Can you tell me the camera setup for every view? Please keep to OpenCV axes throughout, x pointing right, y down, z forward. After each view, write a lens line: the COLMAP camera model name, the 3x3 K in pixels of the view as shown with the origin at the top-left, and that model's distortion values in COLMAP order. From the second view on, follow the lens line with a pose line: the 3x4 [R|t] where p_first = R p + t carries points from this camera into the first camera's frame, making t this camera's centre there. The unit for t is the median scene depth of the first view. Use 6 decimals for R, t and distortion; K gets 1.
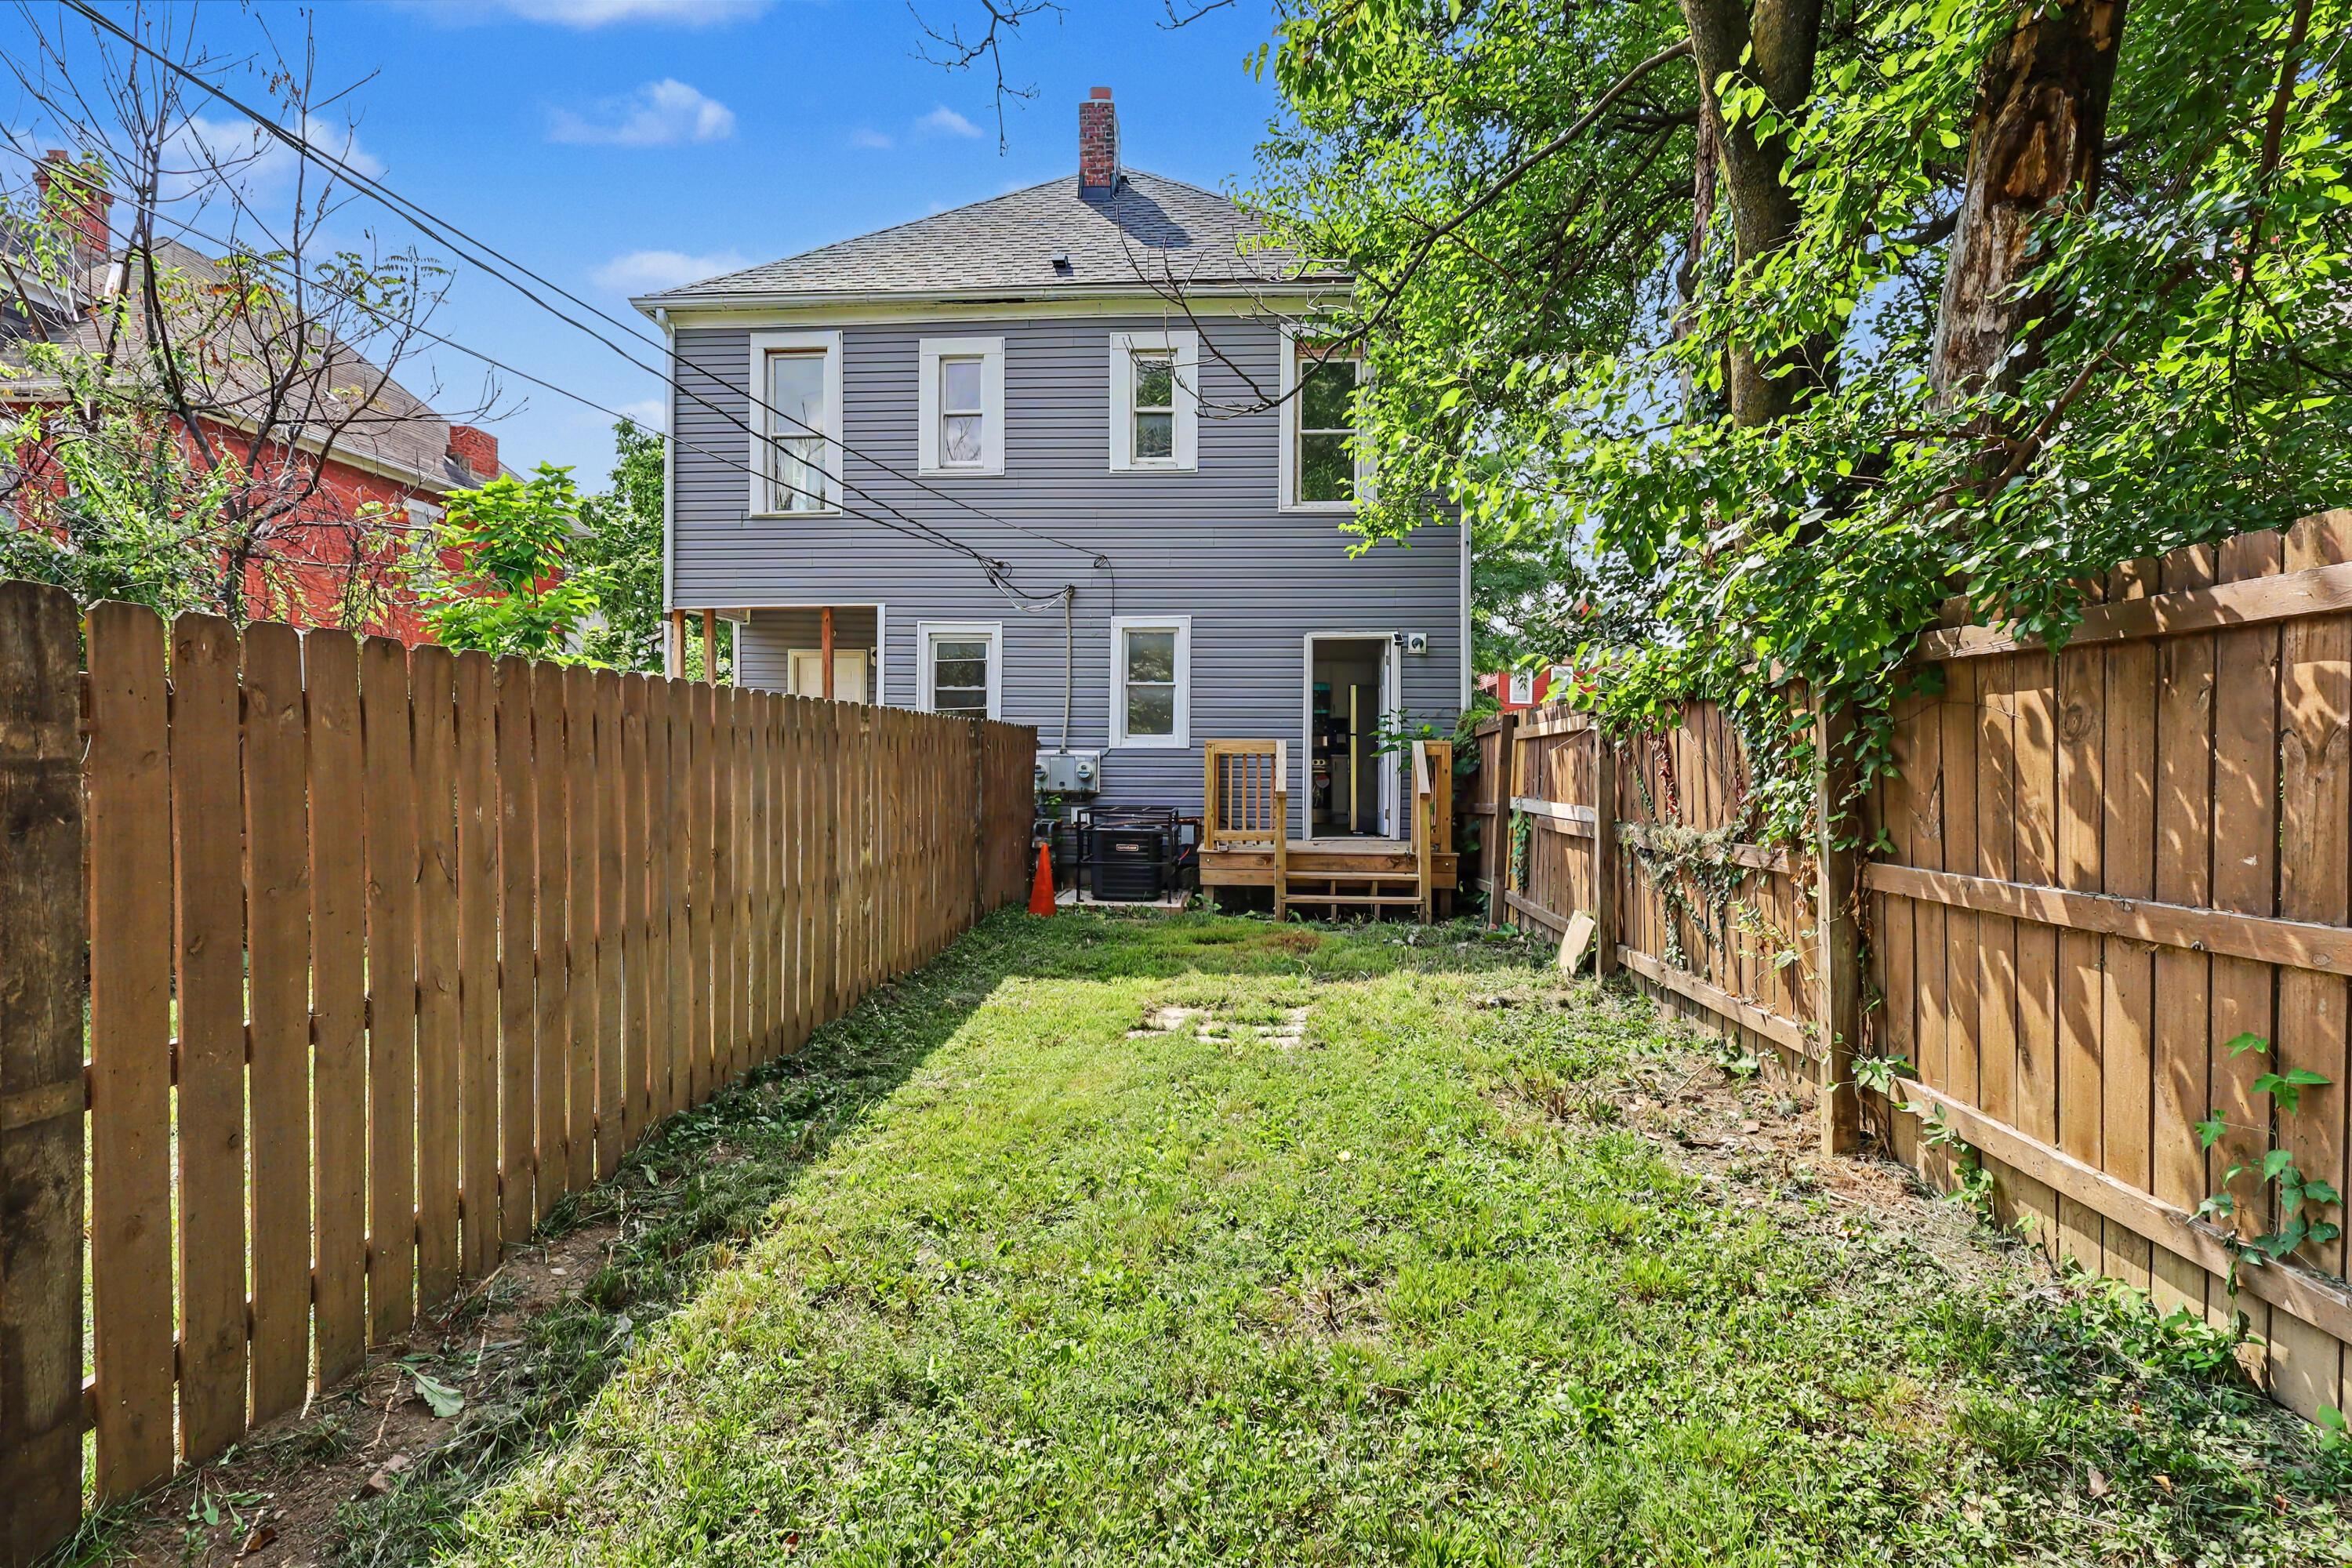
lens RADIAL K [[1137.4, 0, 1179.0], [0, 1137.4, 736.1], [0, 0, 1]] dist [-0.000703, 0.000940]
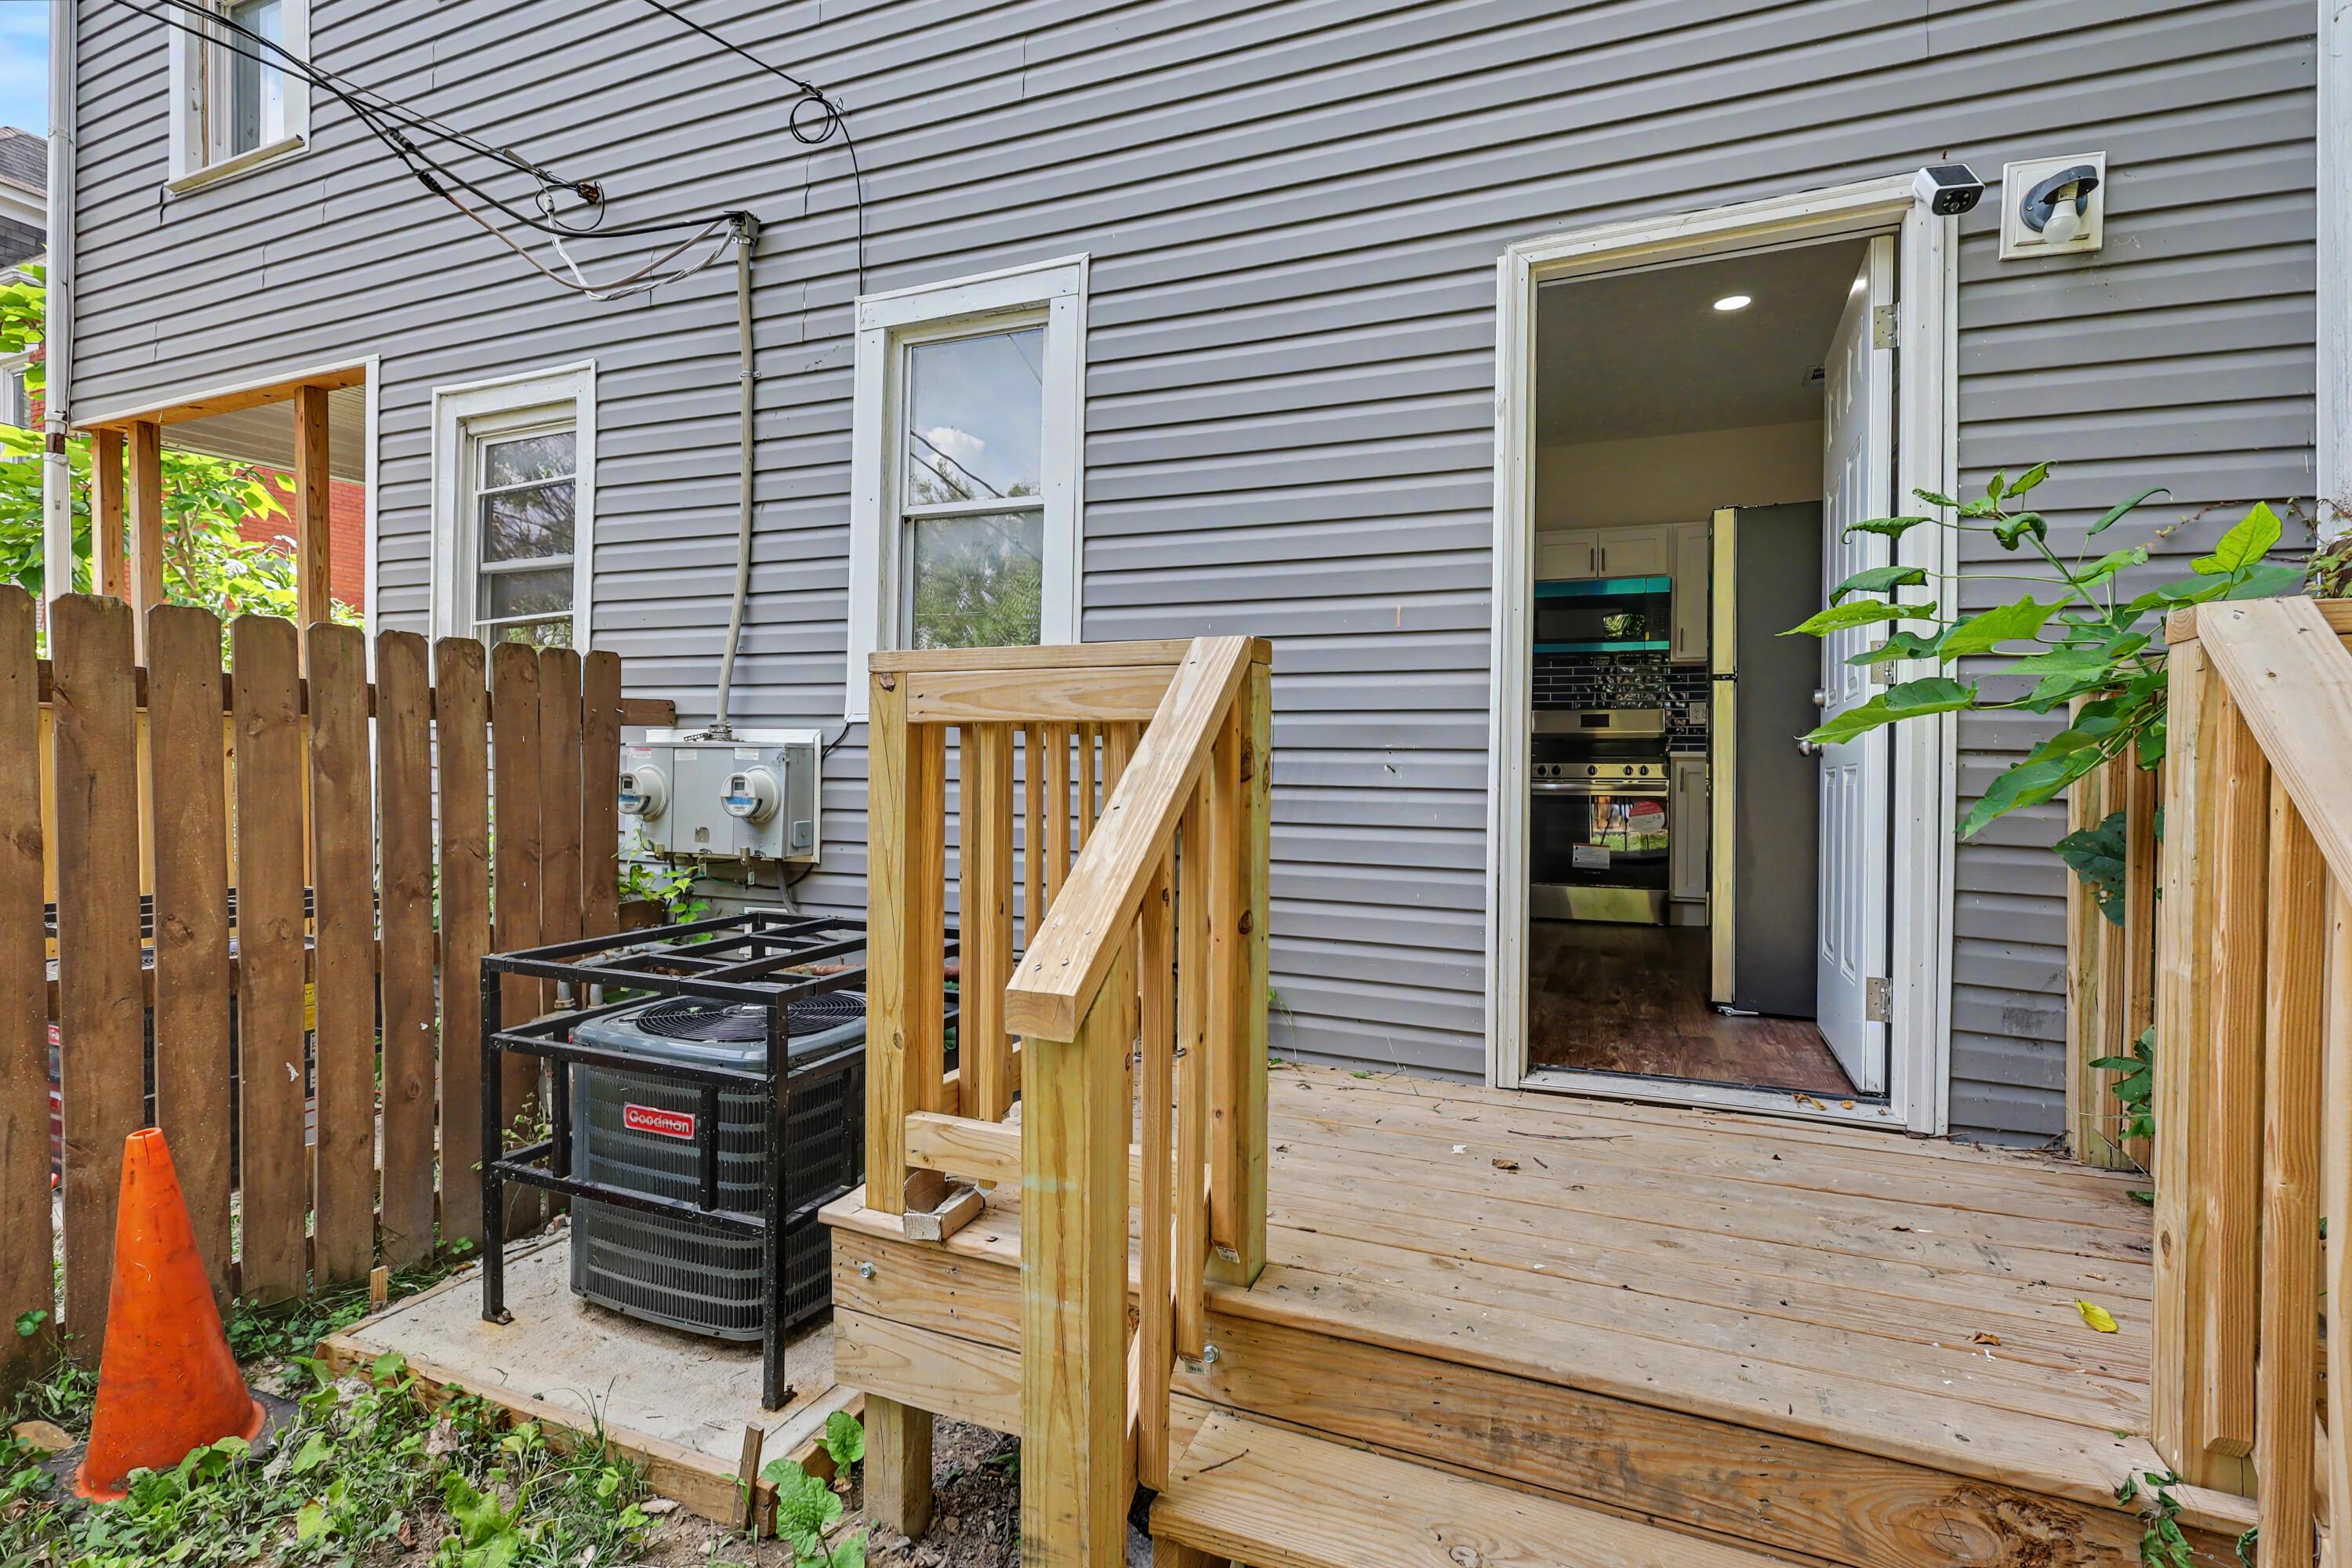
lens RADIAL K [[1137.4, 0, 1179.0], [0, 1137.4, 736.1], [0, 0, 1]] dist [-0.000703, 0.000940]
pose [[0.954141, -0.001242, -0.299354, 0.115960], [-0.000680, 0.999980, -0.006313, 0.016964], [0.299356, 0.006227, 0.954121, 0.733691]]
